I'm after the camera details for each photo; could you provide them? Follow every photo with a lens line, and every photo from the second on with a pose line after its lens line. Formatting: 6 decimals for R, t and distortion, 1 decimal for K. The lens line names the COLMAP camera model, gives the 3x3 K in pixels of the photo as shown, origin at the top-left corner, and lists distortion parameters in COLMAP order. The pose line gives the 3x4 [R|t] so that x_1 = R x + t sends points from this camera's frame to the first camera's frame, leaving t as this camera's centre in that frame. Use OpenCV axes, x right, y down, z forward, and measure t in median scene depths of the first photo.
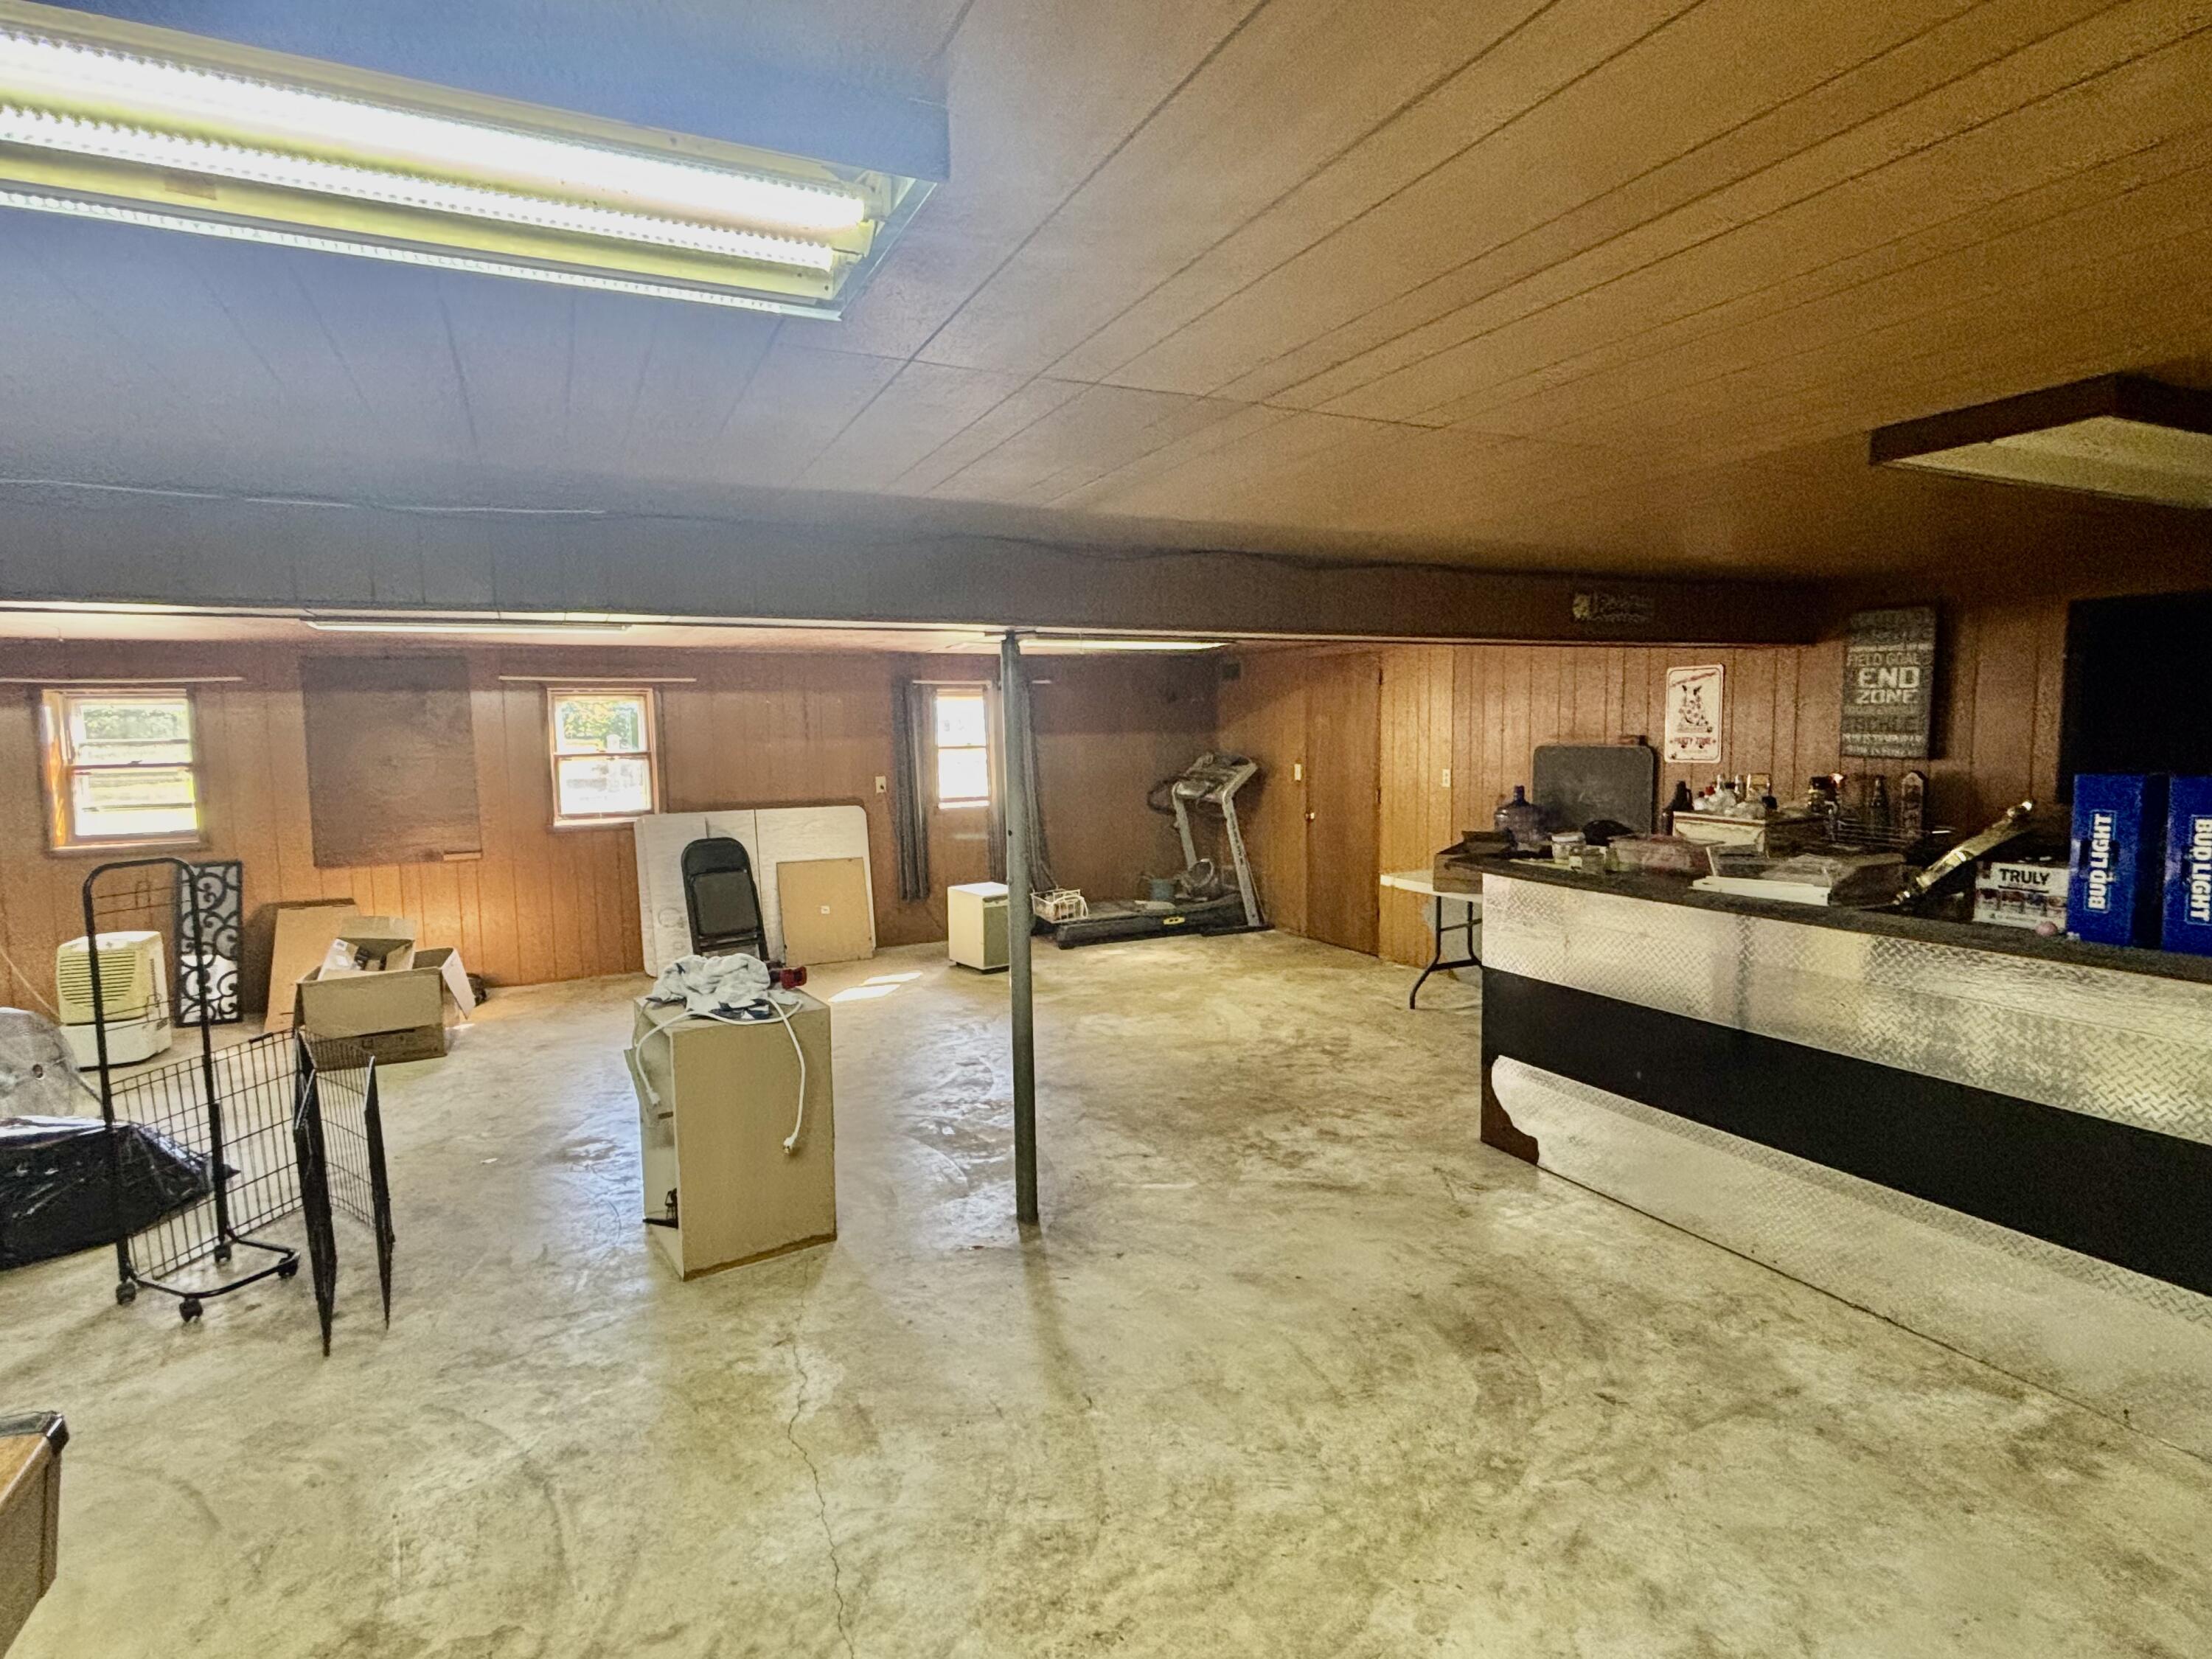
lens RADIAL K [[1116.3, 0, 1103.2], [0, 1116.3, 836.3], [0, 0, 1]] dist [0.003313, -0.000140]
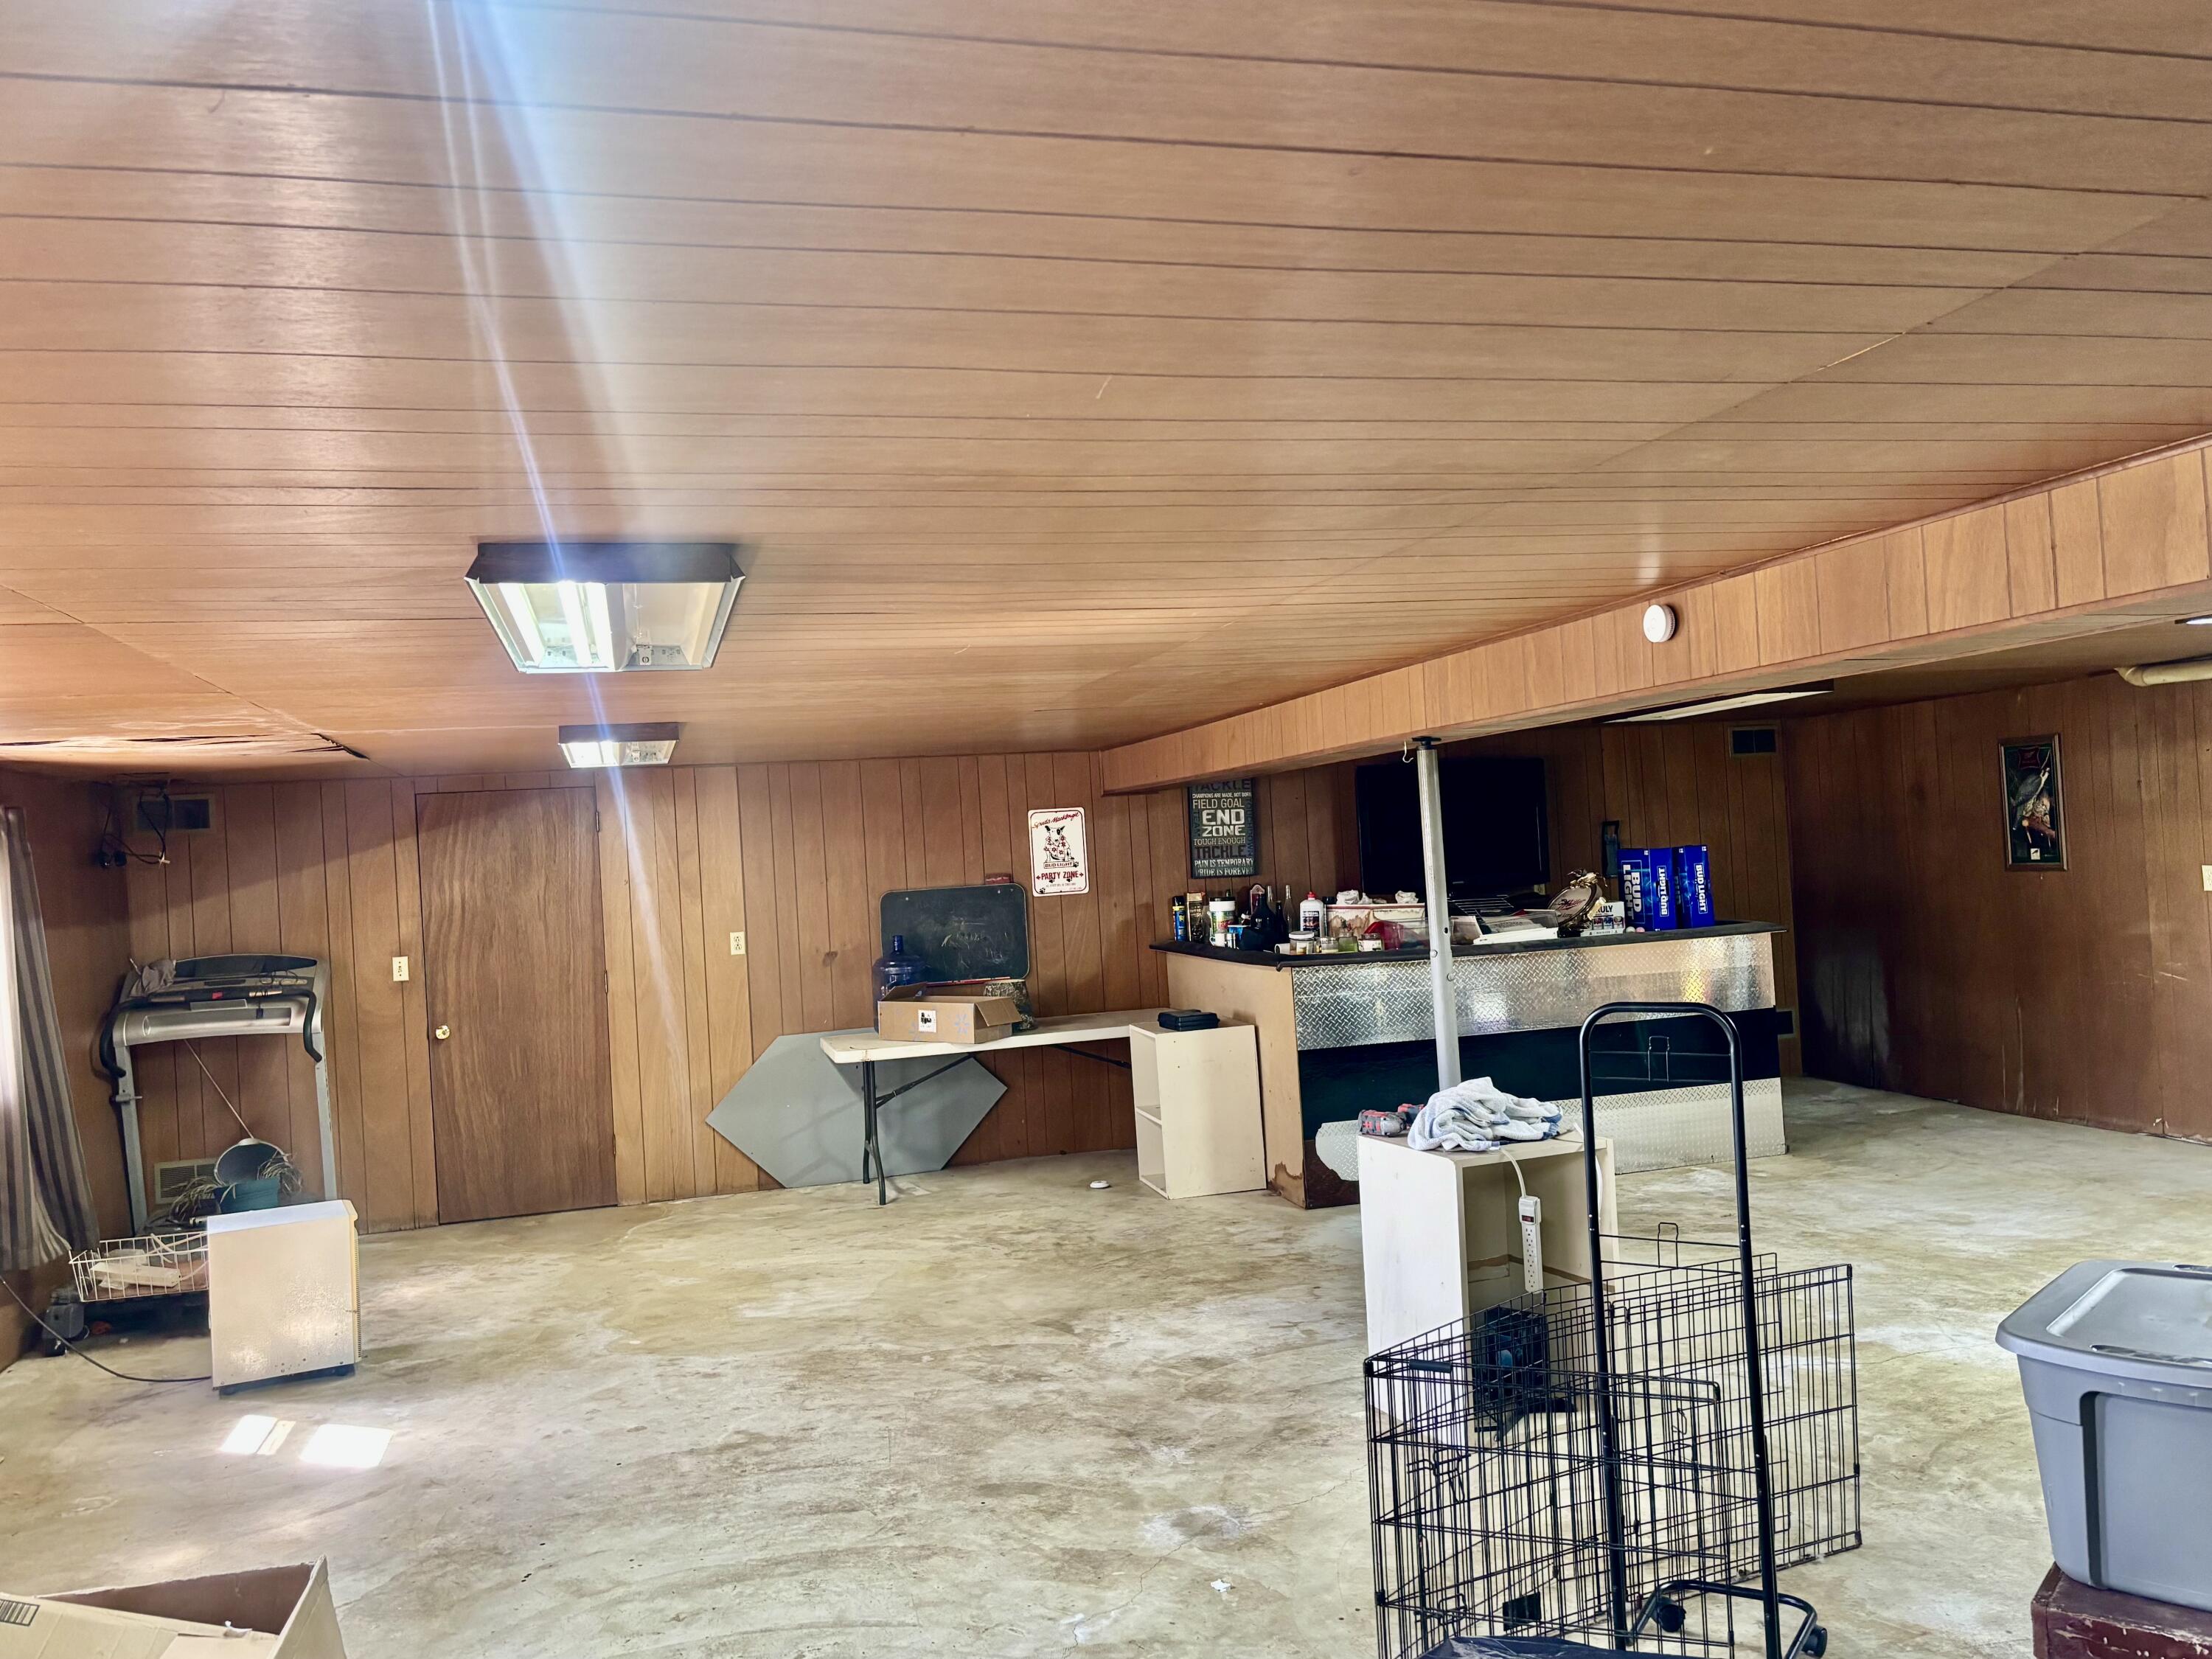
lens RADIAL K [[1665.7, 0, 1102.2], [0, 1665.7, 830.1], [0, 0, 1]] dist [0.064710, 0.000047]
pose [[0.187636, 0.011639, 0.982170, -1.273125], [0.151852, 0.987564, -0.040713, -0.065467], [-0.970430, 0.156784, 0.183535, 0.760945]]
